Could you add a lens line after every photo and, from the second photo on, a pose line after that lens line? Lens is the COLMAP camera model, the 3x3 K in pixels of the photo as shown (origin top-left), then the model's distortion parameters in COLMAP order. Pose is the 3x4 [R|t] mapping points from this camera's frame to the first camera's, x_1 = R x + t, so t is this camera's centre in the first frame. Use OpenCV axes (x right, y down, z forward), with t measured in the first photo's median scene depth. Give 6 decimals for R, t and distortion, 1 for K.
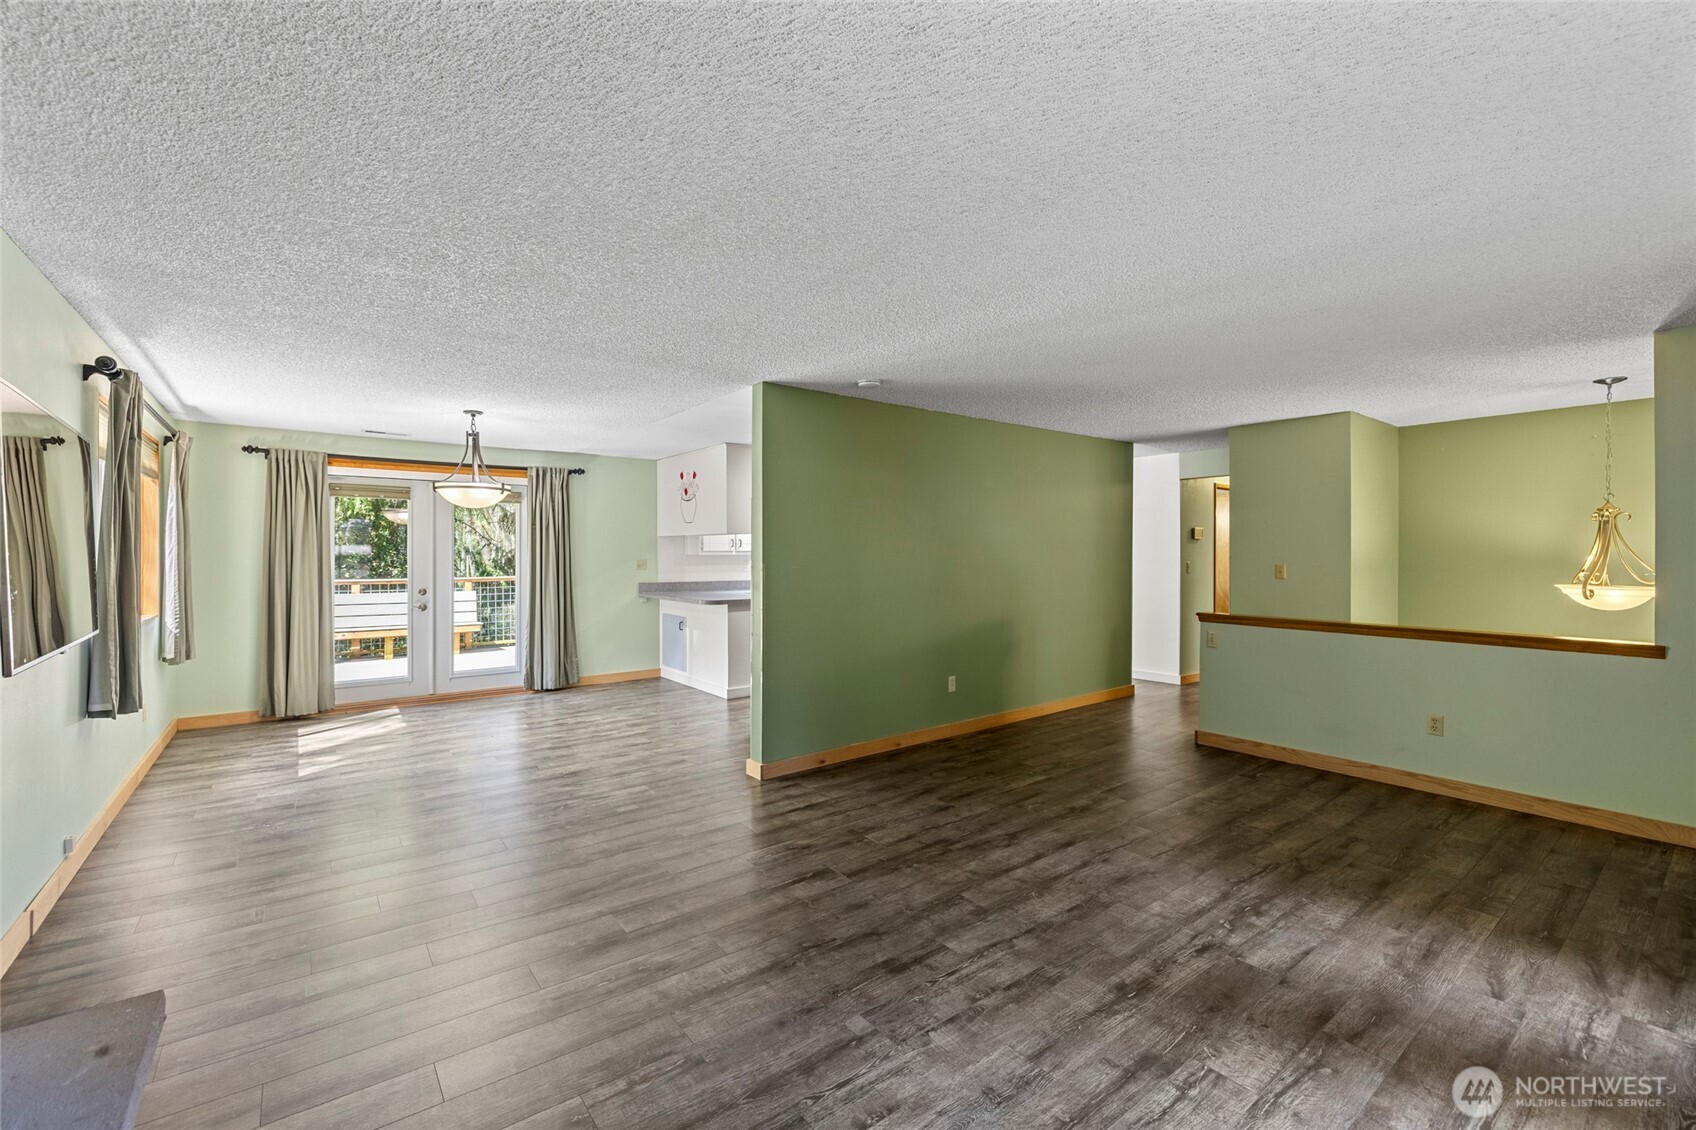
lens RADIAL K [[714.2, 0, 837.3], [0, 714.2, 557.0], [0, 0, 1]] dist [0.003463, -0.000754]
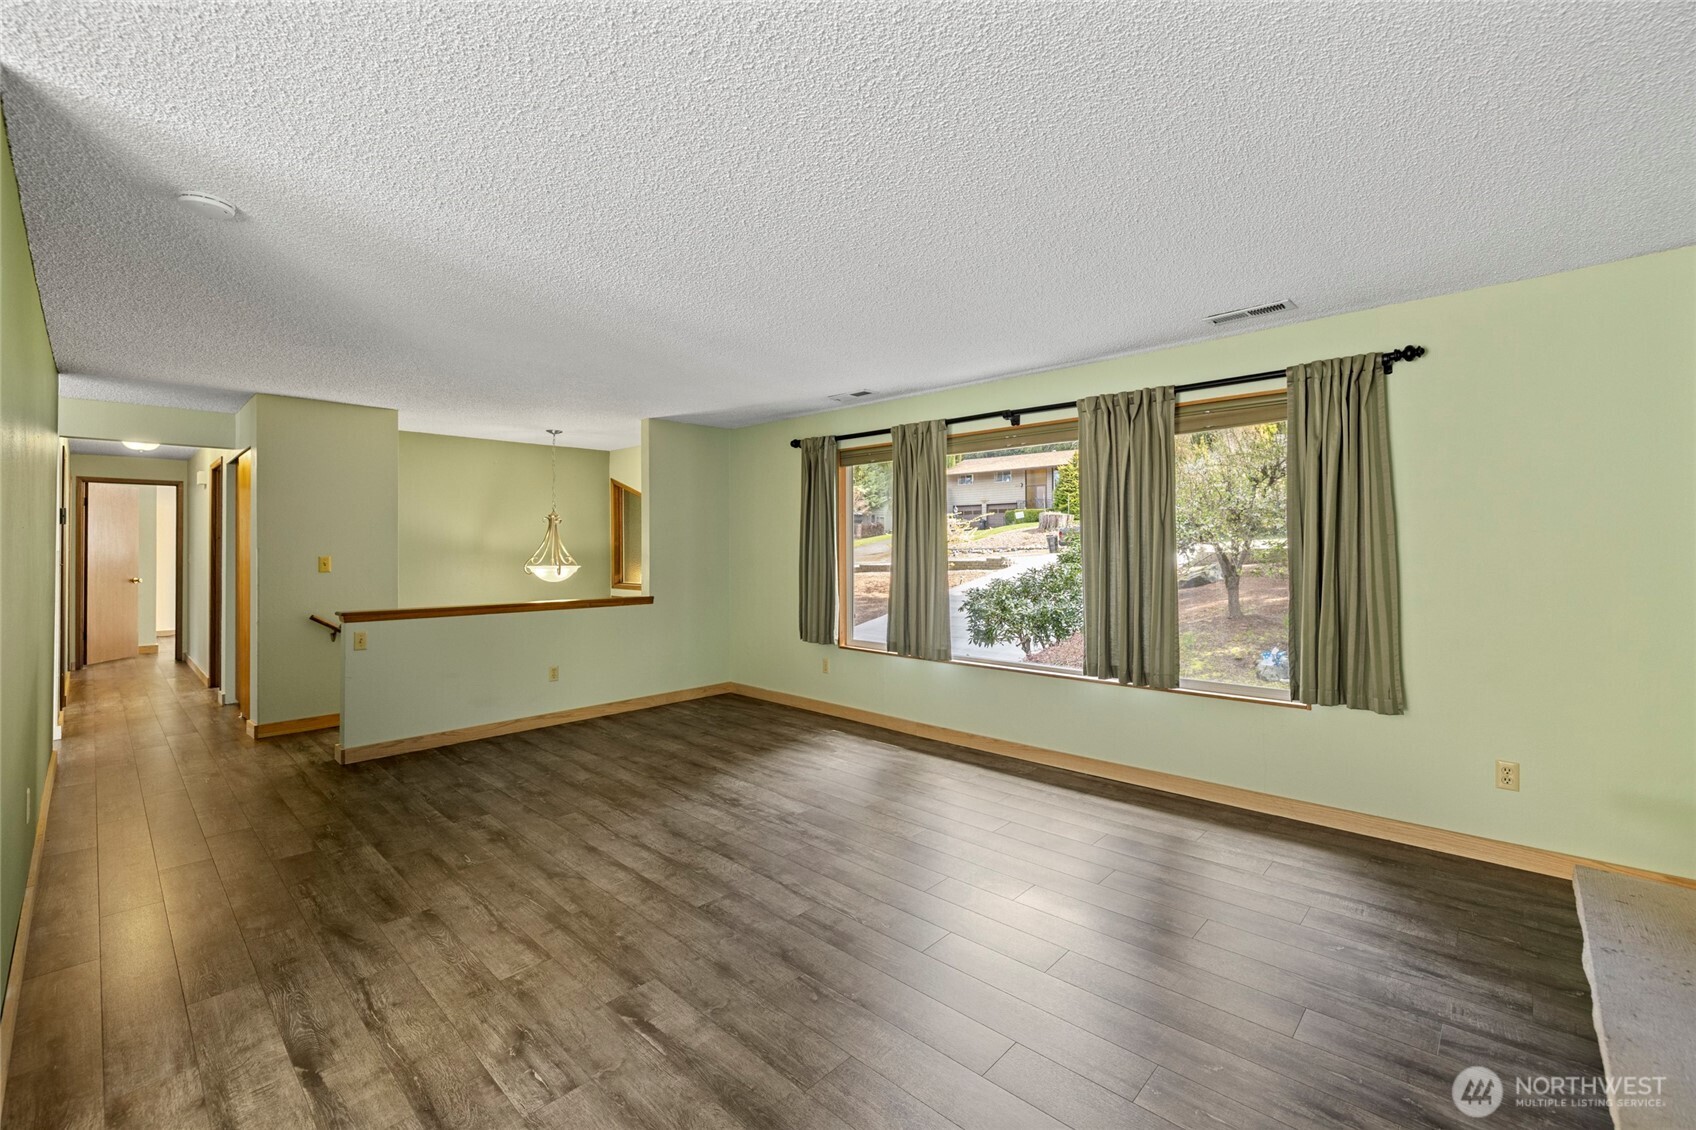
lens RADIAL K [[714.2, 0, 837.3], [0, 714.2, 557.0], [0, 0, 1]] dist [0.003463, -0.000754]
pose [[-0.154500, -0.013943, 0.987894, -0.777441], [0.009312, 0.999835, 0.015568, 0.004688], [-0.987949, 0.011605, -0.154345, 0.971314]]
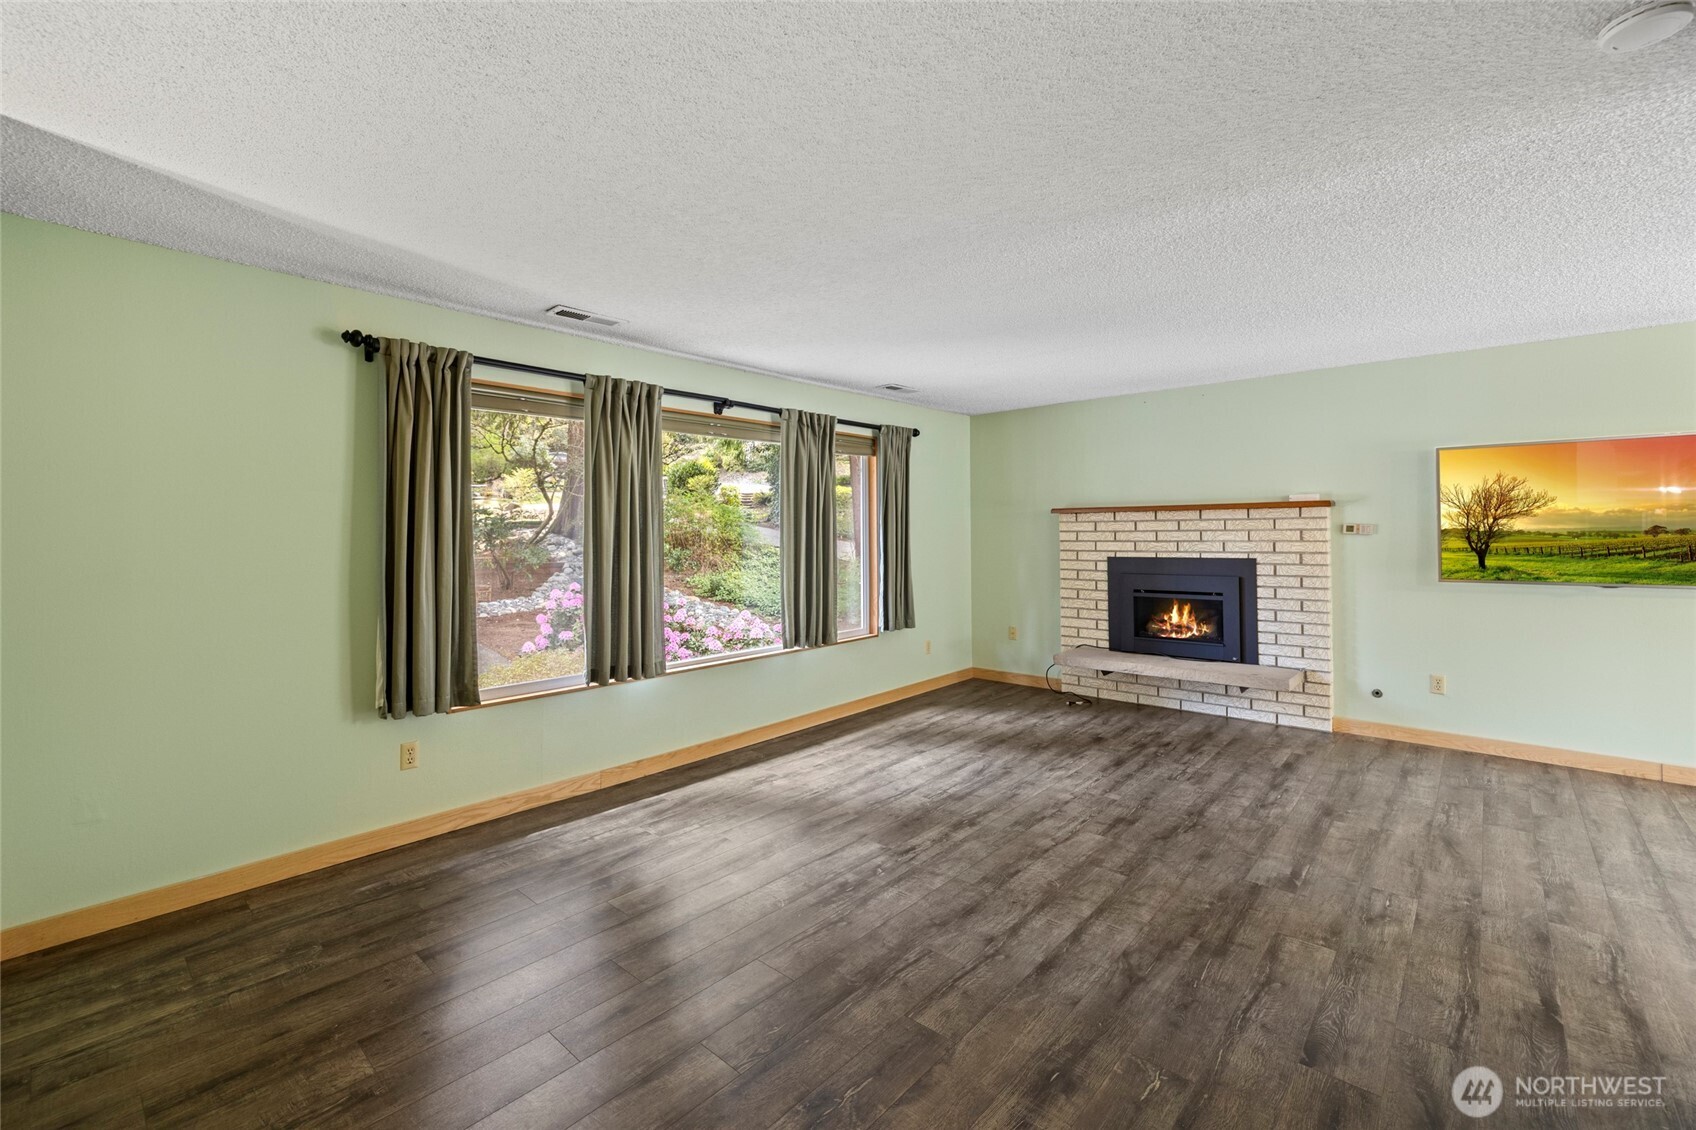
lens RADIAL K [[714.2, 0, 837.3], [0, 714.2, 557.0], [0, 0, 1]] dist [0.003463, -0.000754]
pose [[-0.983182, 0.012820, -0.182180, 0.744350], [0.006460, 0.999350, 0.035462, -0.003360], [0.182516, 0.033689, -0.982626, 1.899969]]
